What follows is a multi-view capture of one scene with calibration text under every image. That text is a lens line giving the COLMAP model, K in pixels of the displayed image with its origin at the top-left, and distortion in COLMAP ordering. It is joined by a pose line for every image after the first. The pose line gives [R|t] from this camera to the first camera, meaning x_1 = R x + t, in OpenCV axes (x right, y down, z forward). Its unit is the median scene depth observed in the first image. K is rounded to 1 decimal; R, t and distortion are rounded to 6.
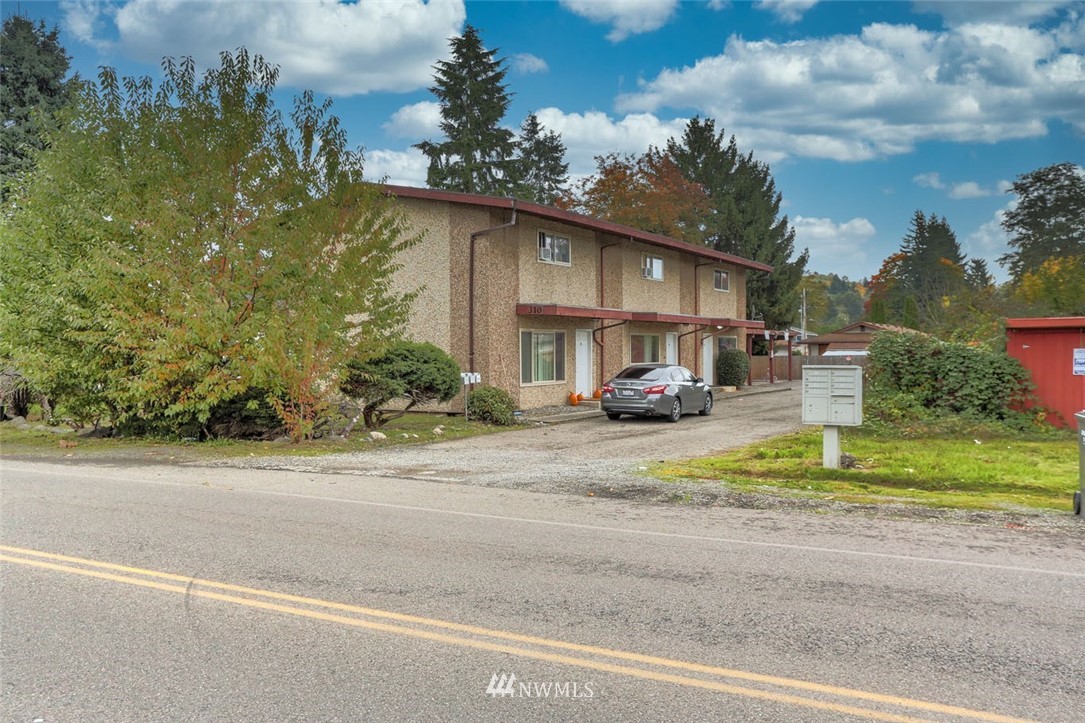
lens RADIAL K [[927.2, 0, 543.4], [0, 927.2, 363.9], [0, 0, 1]] dist [0.003989, -0.000223]
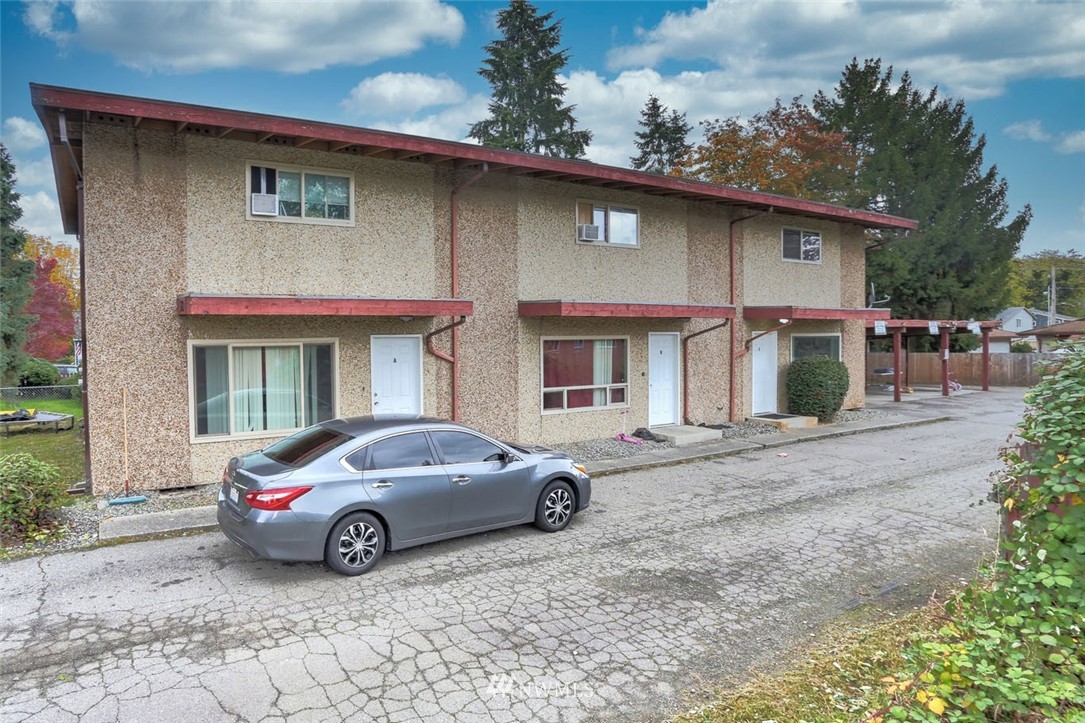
lens RADIAL K [[559.4, 0, 540.3], [0, 559.4, 352.4], [0, 0, 1]] dist [-0.033568, 0.006224]
pose [[0.861674, 0.005086, -0.507437, 0.214942], [0.004701, 0.999827, 0.018004, -0.023585], [0.507440, -0.017899, 0.861501, 0.543459]]
